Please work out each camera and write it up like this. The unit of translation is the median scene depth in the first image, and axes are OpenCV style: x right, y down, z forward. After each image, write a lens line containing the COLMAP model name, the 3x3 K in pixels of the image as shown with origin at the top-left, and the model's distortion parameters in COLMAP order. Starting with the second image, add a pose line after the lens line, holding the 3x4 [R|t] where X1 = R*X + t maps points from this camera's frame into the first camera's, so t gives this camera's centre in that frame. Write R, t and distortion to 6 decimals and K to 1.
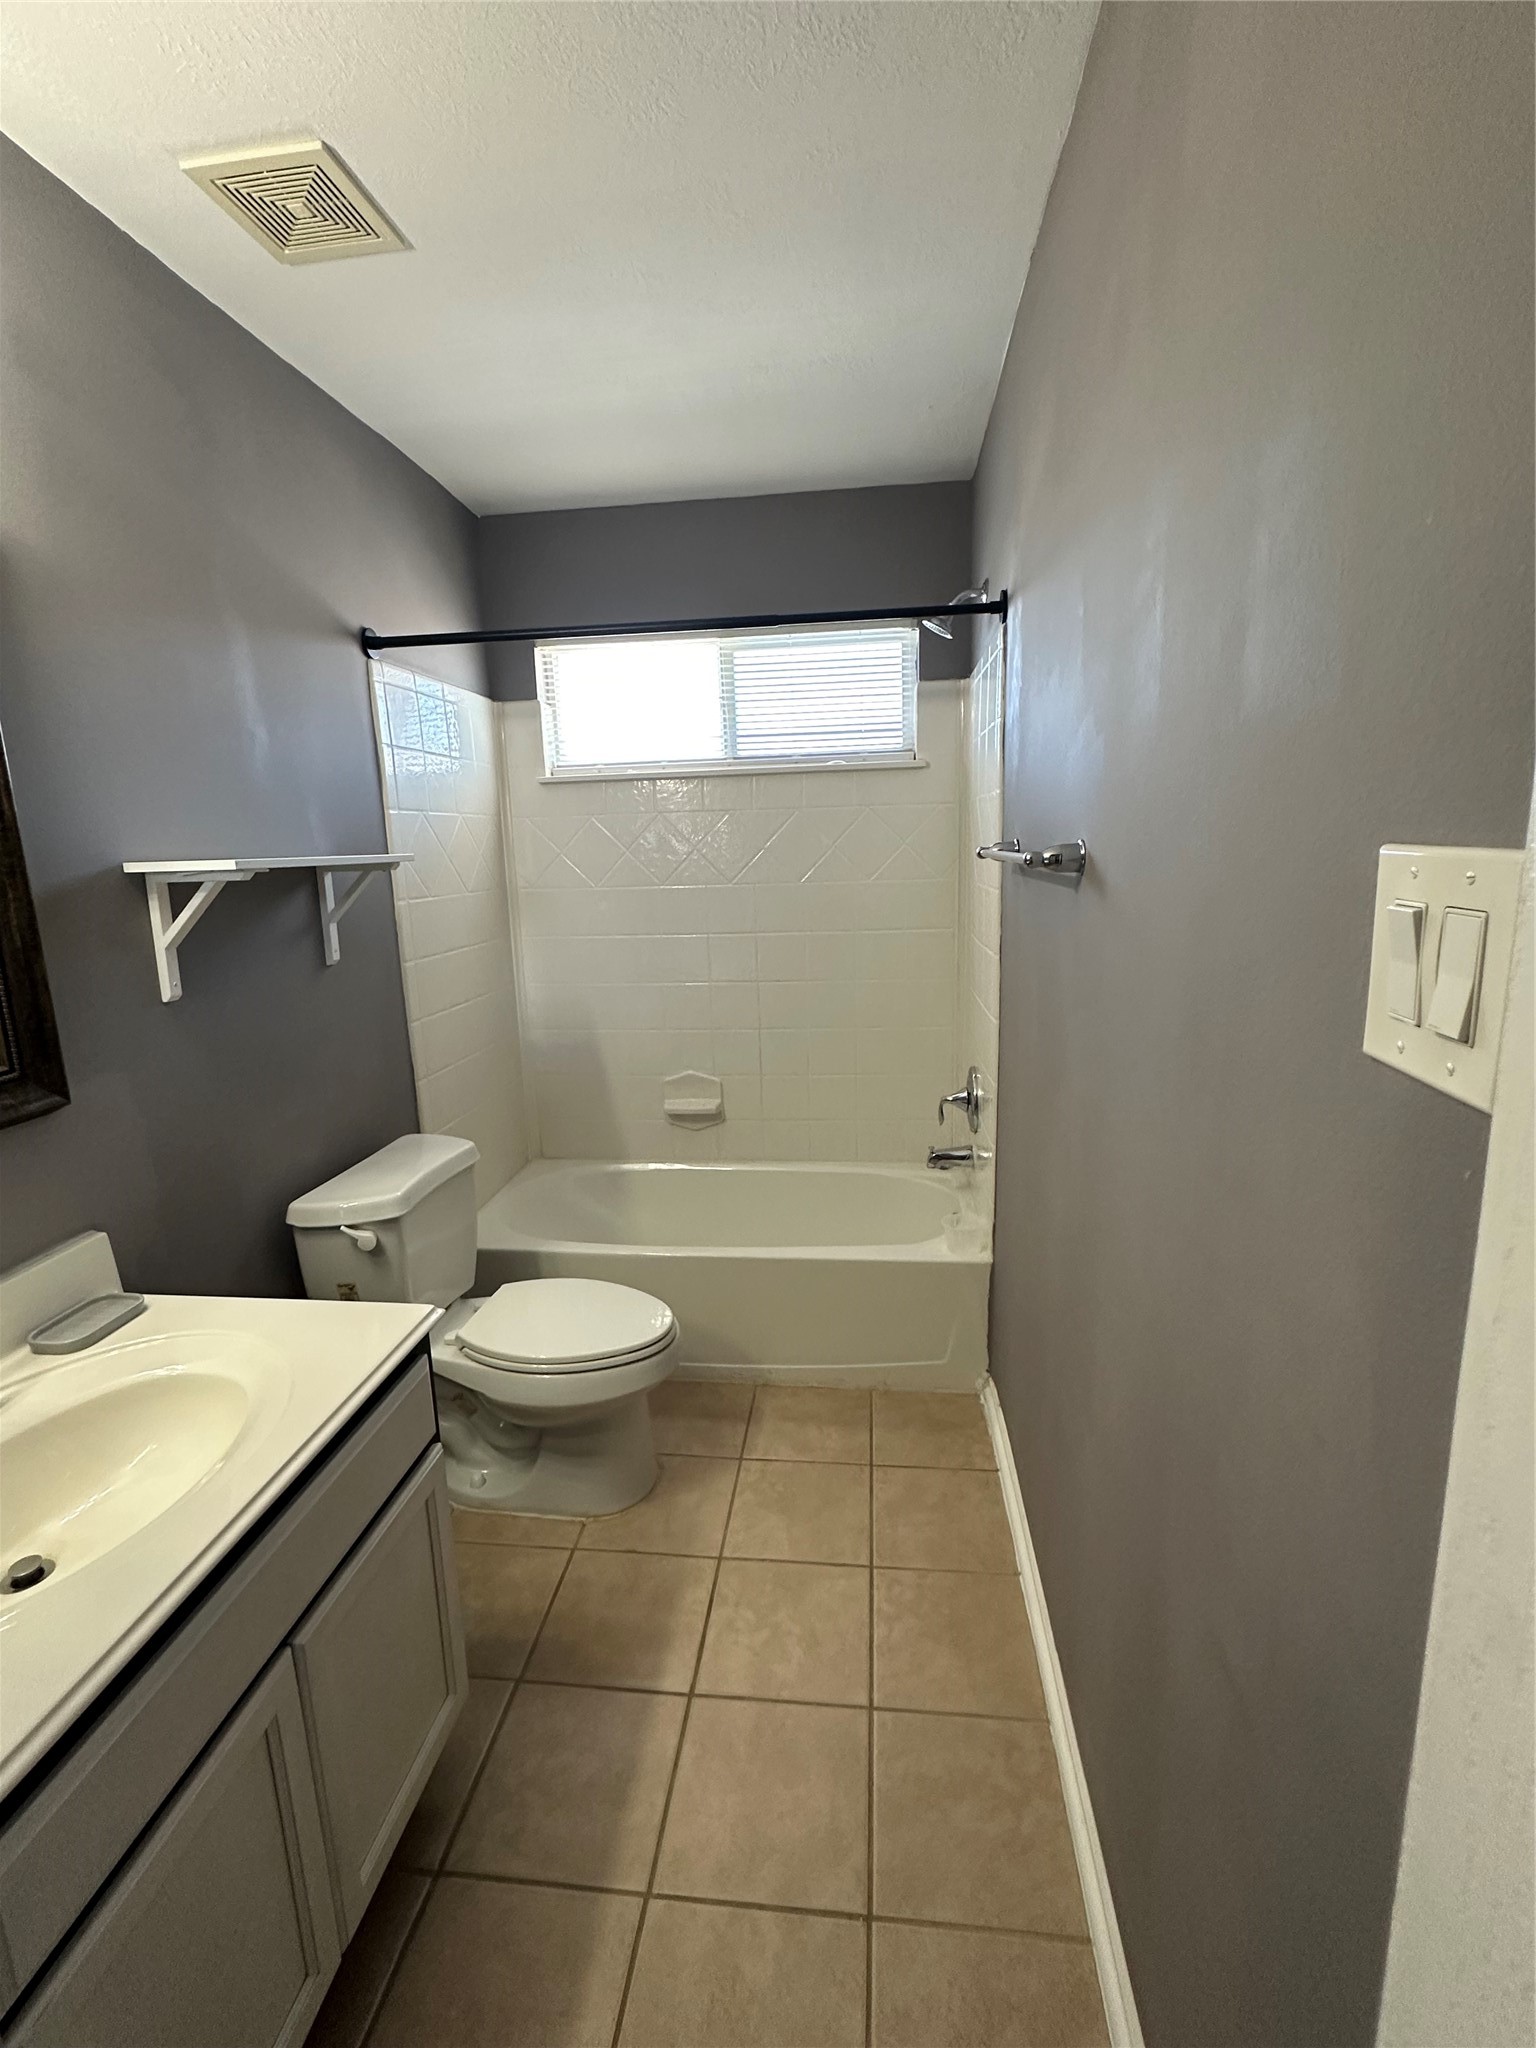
lens RADIAL K [[911.1, 0, 769.9], [0, 911.1, 1020.1], [0, 0, 1]] dist [-0.007262, 0.001826]
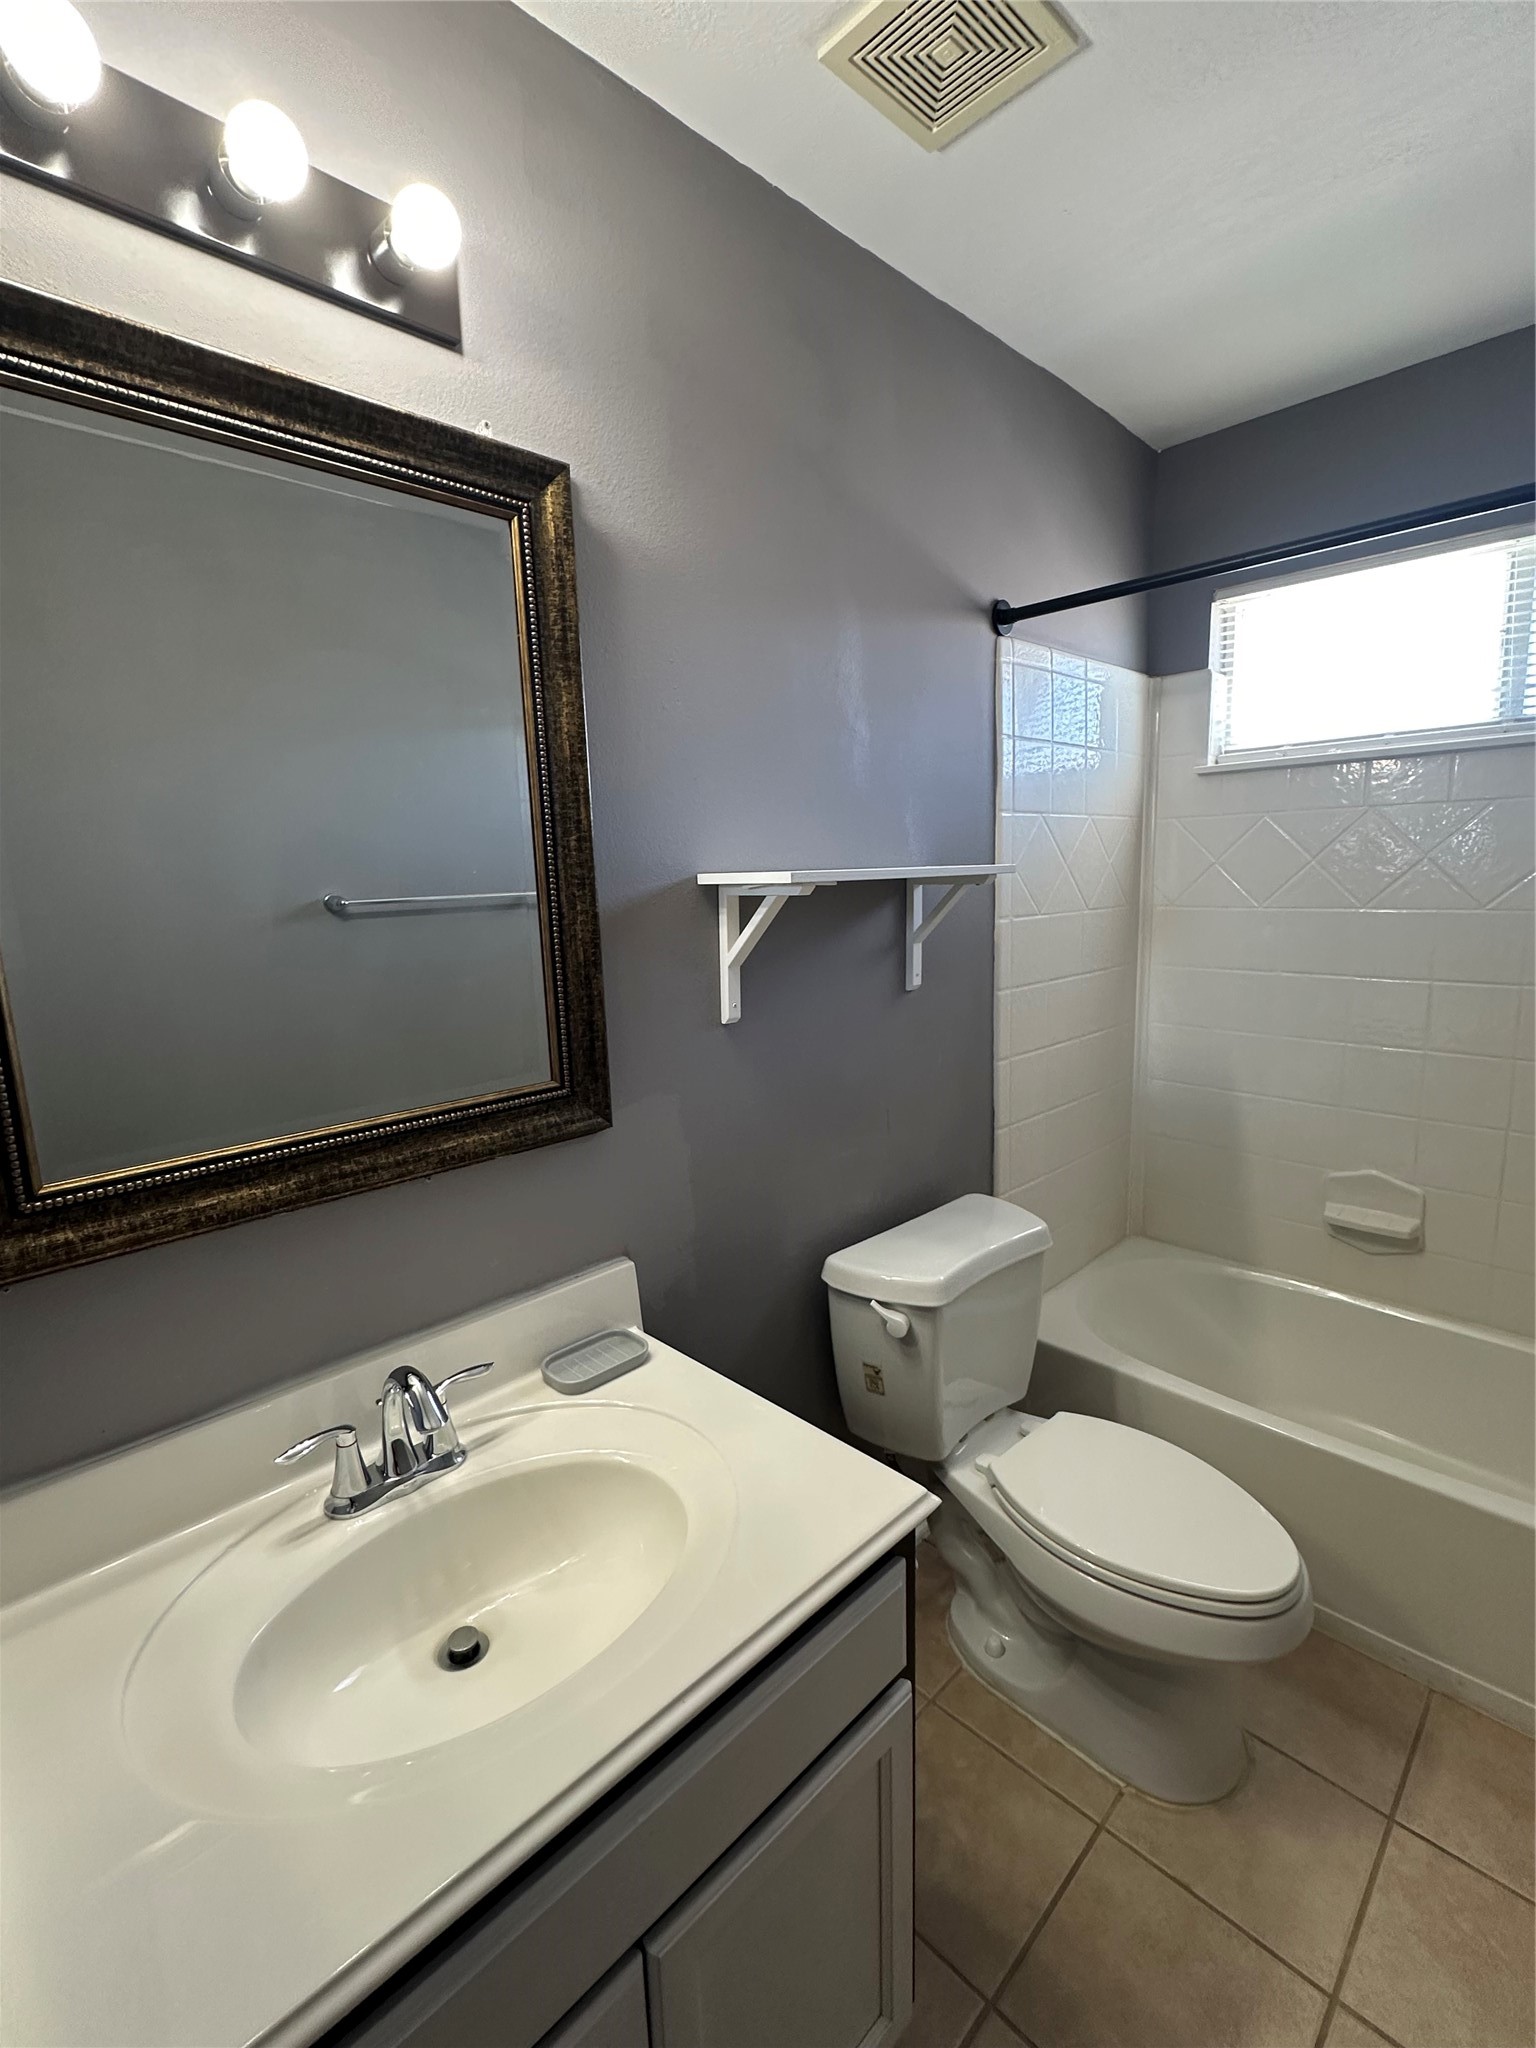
lens RADIAL K [[911.1, 0, 769.4], [0, 911.1, 1023.7], [0, 0, 1]] dist [-0.007262, 0.001826]
pose [[0.776305, 0.109941, -0.620696, -0.040585], [-0.112564, 0.993024, 0.035106, -0.044998], [0.620226, 0.042615, 0.783265, 0.232907]]
